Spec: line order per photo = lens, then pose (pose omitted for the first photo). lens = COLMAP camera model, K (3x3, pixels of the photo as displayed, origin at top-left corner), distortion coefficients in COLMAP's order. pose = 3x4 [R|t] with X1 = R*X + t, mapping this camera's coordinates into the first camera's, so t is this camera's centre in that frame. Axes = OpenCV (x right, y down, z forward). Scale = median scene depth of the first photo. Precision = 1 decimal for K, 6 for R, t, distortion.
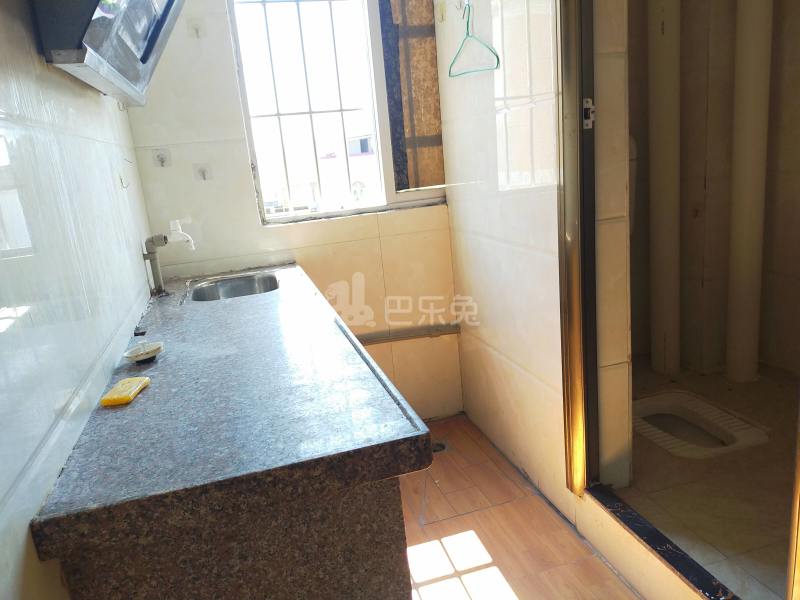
lens RADIAL K [[576.9, 0, 400.0], [0, 576.9, 278.2], [0, 0, 1]] dist [0.001862, -0.004962]
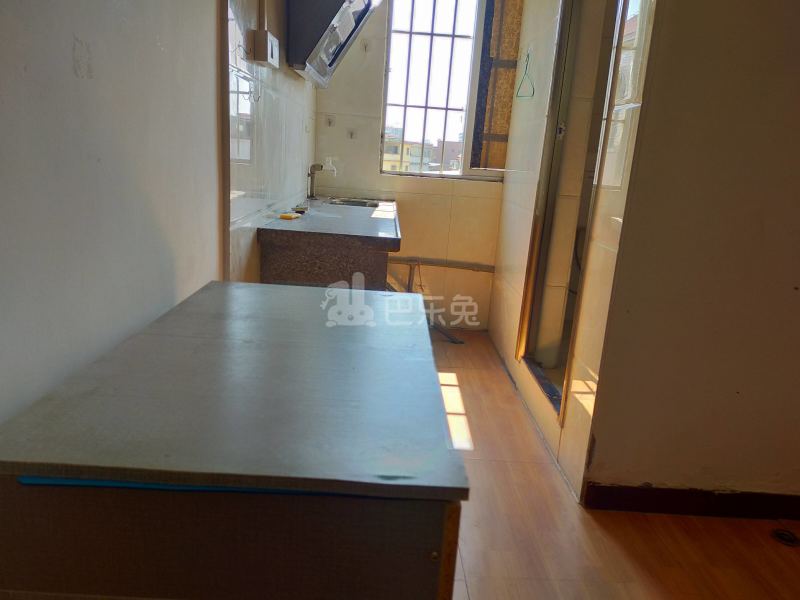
lens RADIAL K [[597.7, 0, 400.0], [0, 597.7, 300.0], [0, 0, 1]] dist [-0.001370, -0.003007]
pose [[0.946922, 0.224379, -0.230203, 0.268902], [-0.217647, 0.974501, 0.054570, 0.146123], [0.236578, -0.001570, 0.971611, -0.578864]]
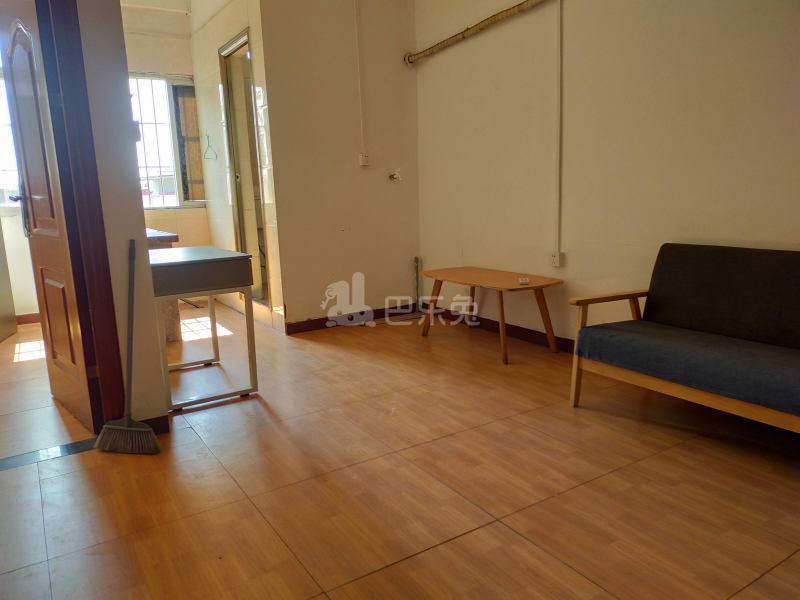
lens RADIAL K [[597.7, 0, 400.0], [0, 597.7, 300.0], [0, 0, 1]] dist [-0.001370, -0.003007]
pose [[0.961486, 0.008519, 0.274723, 0.193716], [0.000708, 0.999439, -0.033471, 0.374857], [-0.274854, 0.032376, 0.960941, -1.779364]]
